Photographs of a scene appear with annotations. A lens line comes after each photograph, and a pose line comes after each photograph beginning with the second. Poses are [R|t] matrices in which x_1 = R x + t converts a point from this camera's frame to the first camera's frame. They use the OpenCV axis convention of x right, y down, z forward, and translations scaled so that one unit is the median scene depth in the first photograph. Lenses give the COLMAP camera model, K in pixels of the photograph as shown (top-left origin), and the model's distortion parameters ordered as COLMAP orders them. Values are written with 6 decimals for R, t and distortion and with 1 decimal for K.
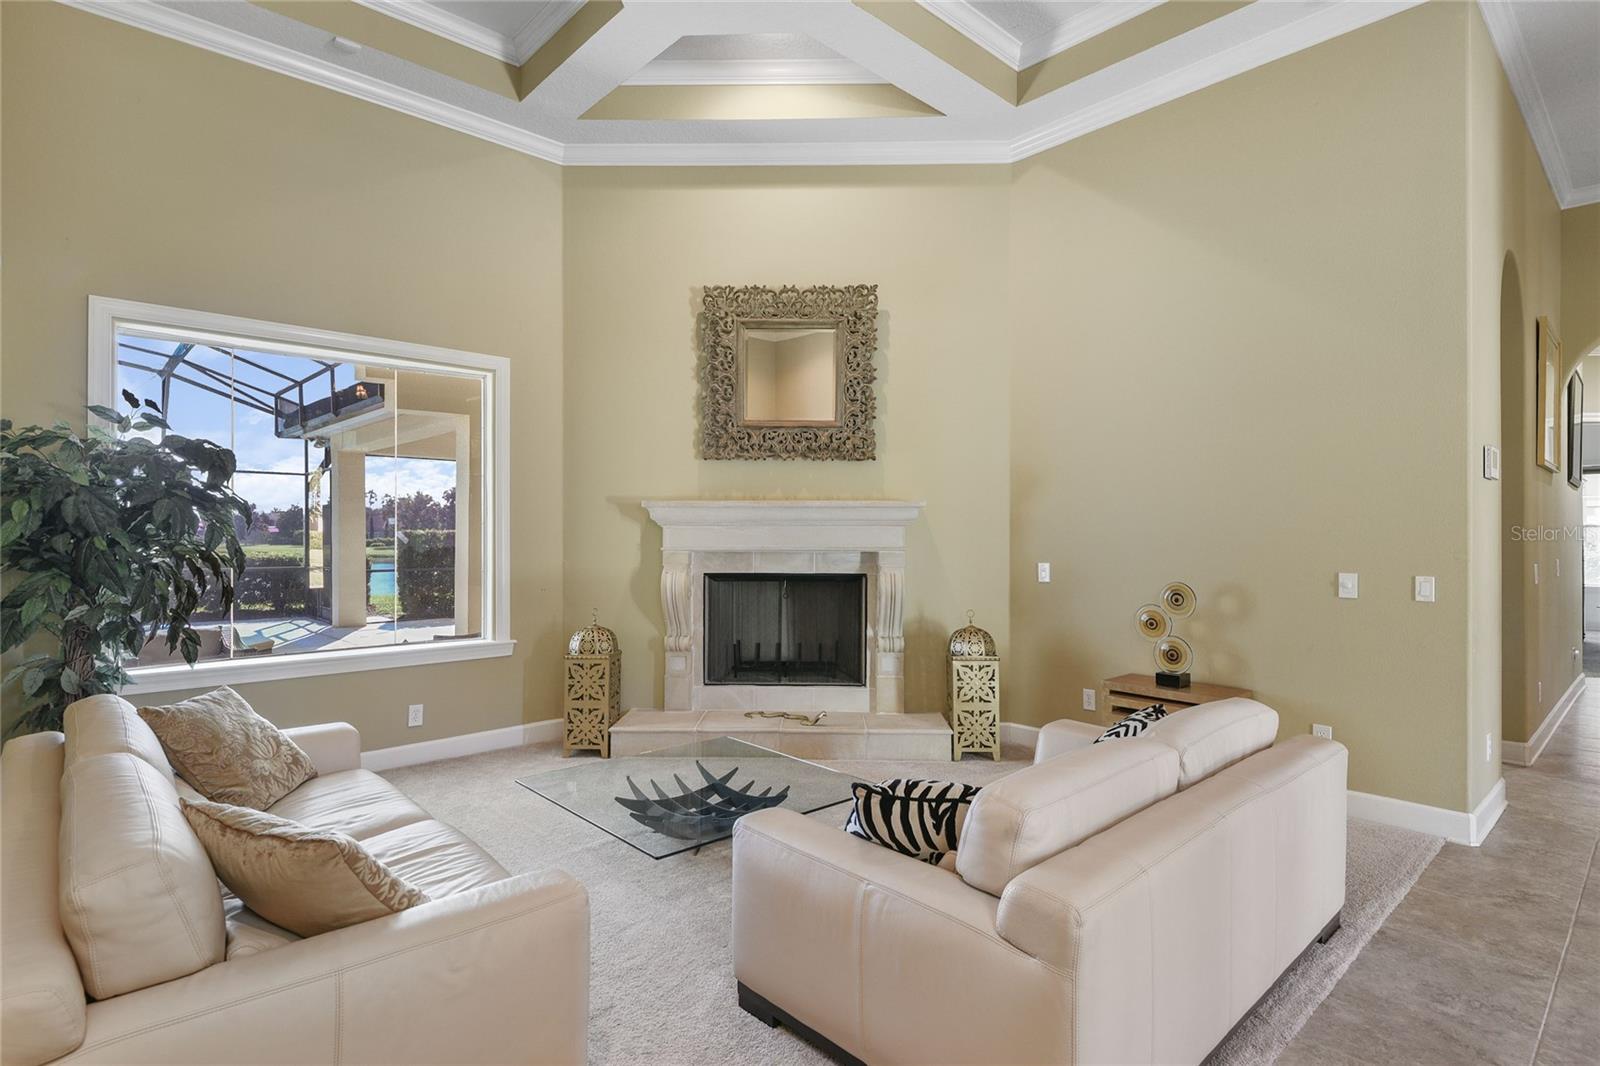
lens RADIAL K [[826.0, 0, 796.3], [0, 826.0, 523.5], [0, 0, 1]] dist [0.066945, -0.000761]
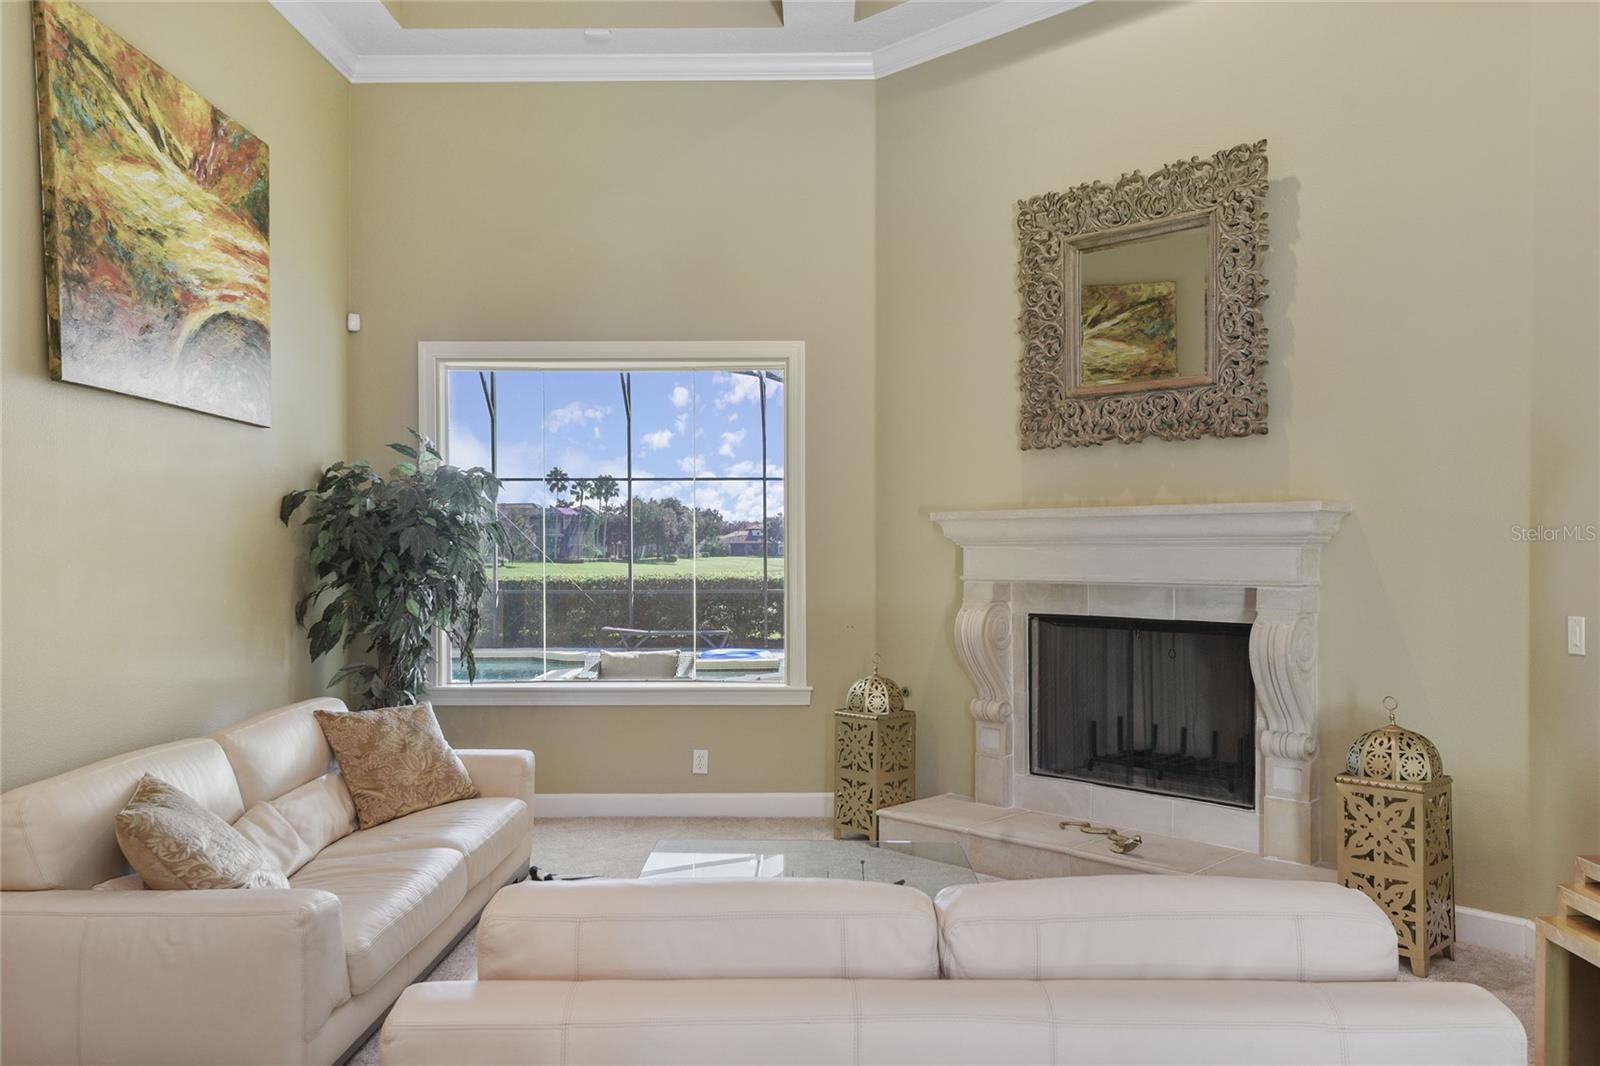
lens RADIAL K [[1205.0, 0, 803.8], [0, 1205.0, 552.6], [0, 0, 1]] dist [0.033533, 0.076596]
pose [[0.738181, 0.000439, -0.674602, 0.439279], [0.009157, 0.999901, 0.010670, -0.003749], [0.674540, -0.014054, 0.738104, 0.126719]]
